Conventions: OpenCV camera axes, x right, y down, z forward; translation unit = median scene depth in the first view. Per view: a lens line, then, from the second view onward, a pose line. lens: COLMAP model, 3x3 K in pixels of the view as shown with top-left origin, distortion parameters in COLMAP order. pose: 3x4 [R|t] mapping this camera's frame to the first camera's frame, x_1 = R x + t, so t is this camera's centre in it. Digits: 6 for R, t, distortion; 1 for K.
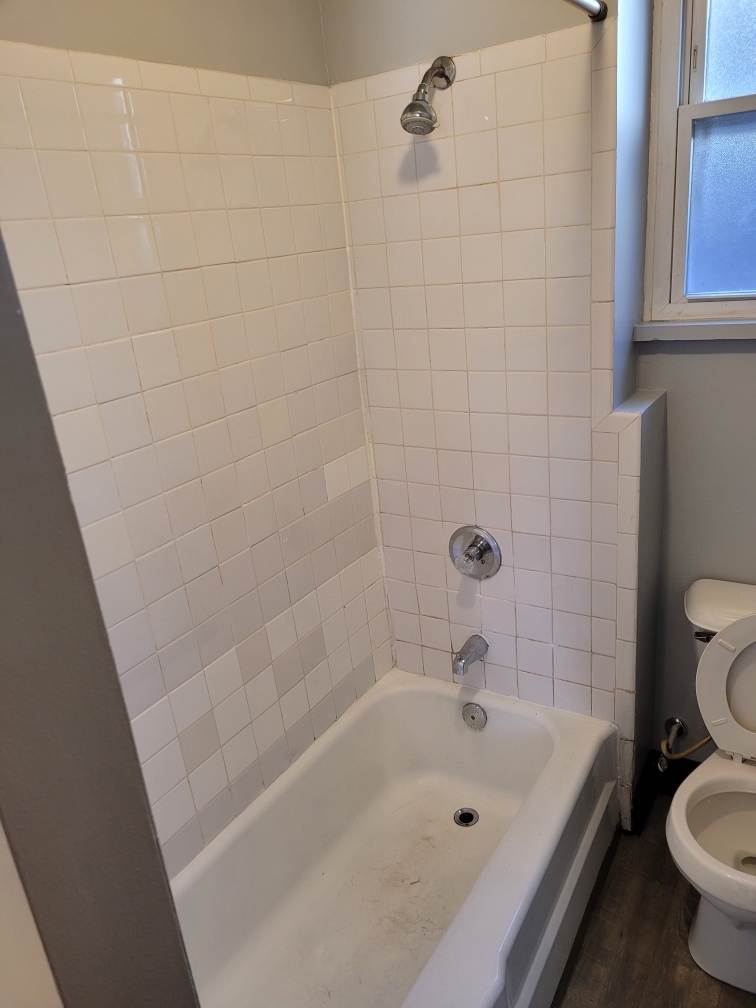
lens RADIAL K [[757.3, 0, 380.6], [0, 757.3, 508.2], [0, 0, 1]] dist [0.051492, -0.032715]
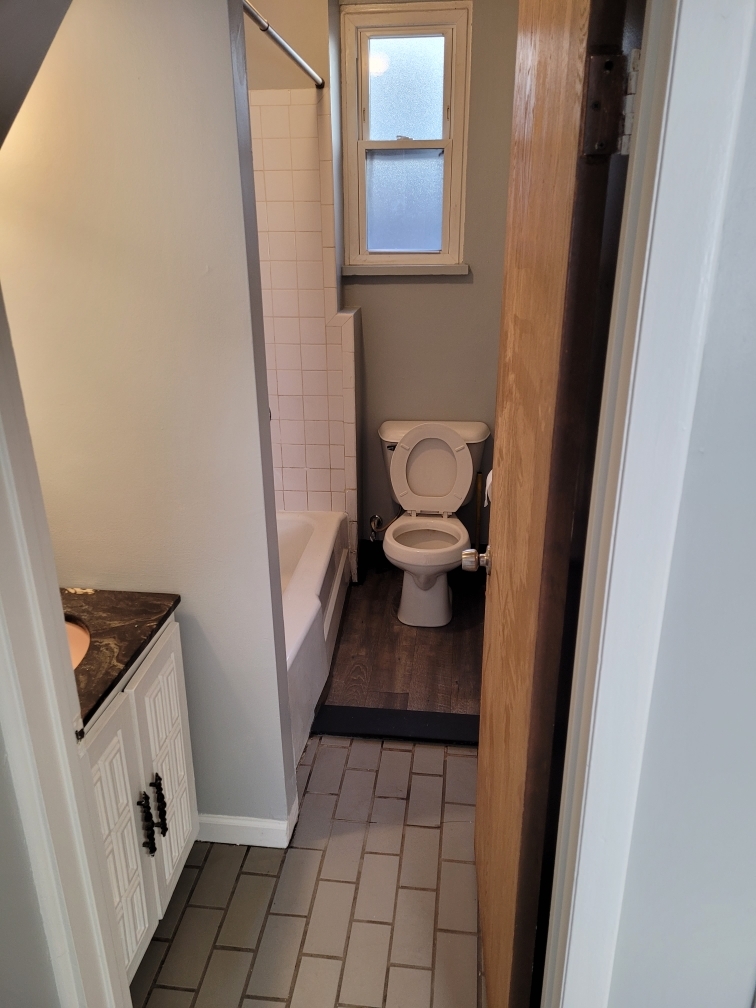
lens RADIAL K [[757.3, 0, 377.9], [0, 757.3, 508.9], [0, 0, 1]] dist [0.051492, -0.032715]
pose [[0.894070, -0.078695, 0.440961, -0.389792], [0.080070, 0.996668, 0.015521, 0.282577], [-0.440713, 0.021431, 0.897392, -0.551101]]
